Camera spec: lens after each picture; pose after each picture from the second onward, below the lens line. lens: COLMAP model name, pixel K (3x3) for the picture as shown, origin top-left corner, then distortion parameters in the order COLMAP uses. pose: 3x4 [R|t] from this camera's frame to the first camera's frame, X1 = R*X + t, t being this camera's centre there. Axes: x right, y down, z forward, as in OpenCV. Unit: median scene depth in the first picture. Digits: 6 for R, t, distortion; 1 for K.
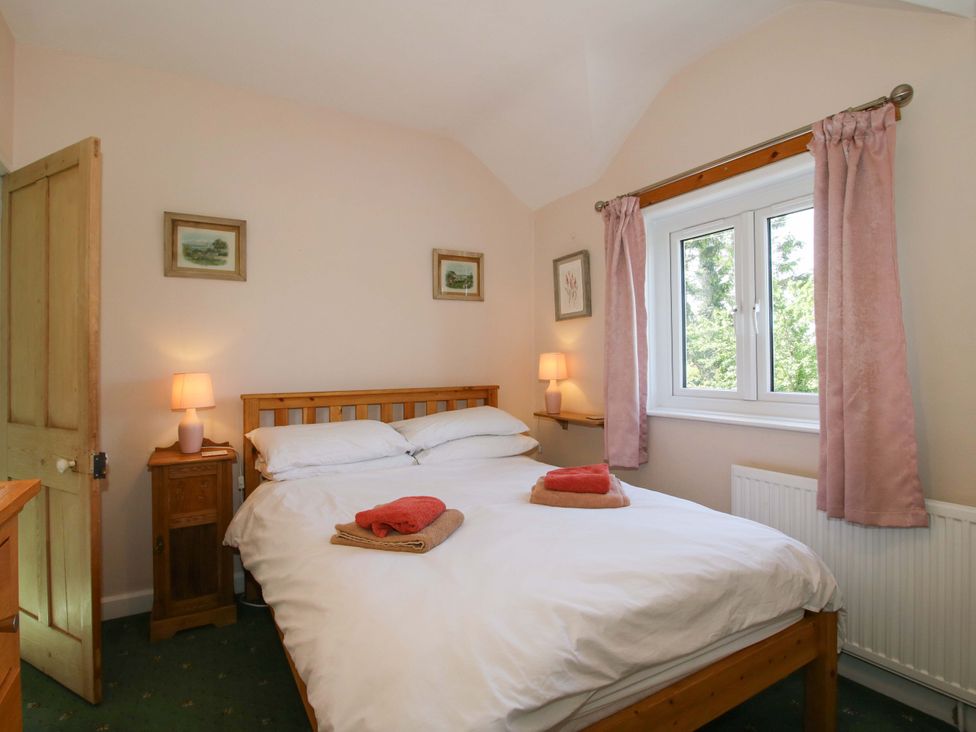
lens RADIAL K [[513.2, 0, 487.2], [0, 513.2, 363.2], [0, 0, 1]] dist [-0.013977, -0.001460]
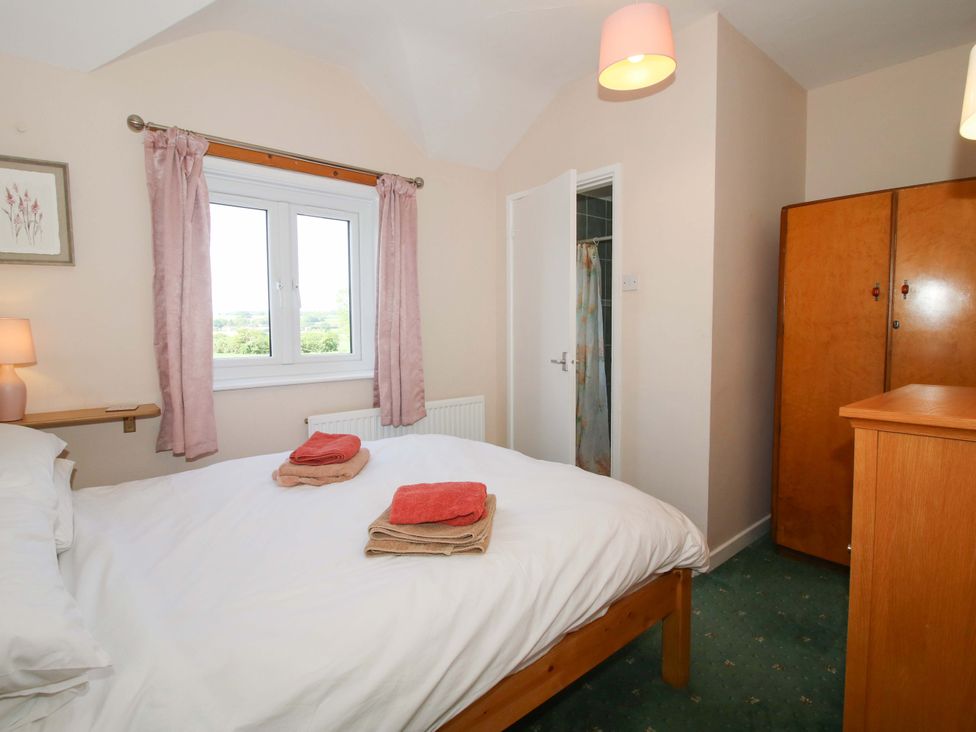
lens RADIAL K [[513.2, 0, 489.8], [0, 513.2, 362.3], [0, 0, 1]] dist [-0.013977, -0.001460]
pose [[-0.182233, -0.059056, 0.981480, -0.782204], [0.010747, 0.998015, 0.062046, 0.001284], [-0.983197, 0.021854, -0.181237, 0.804785]]
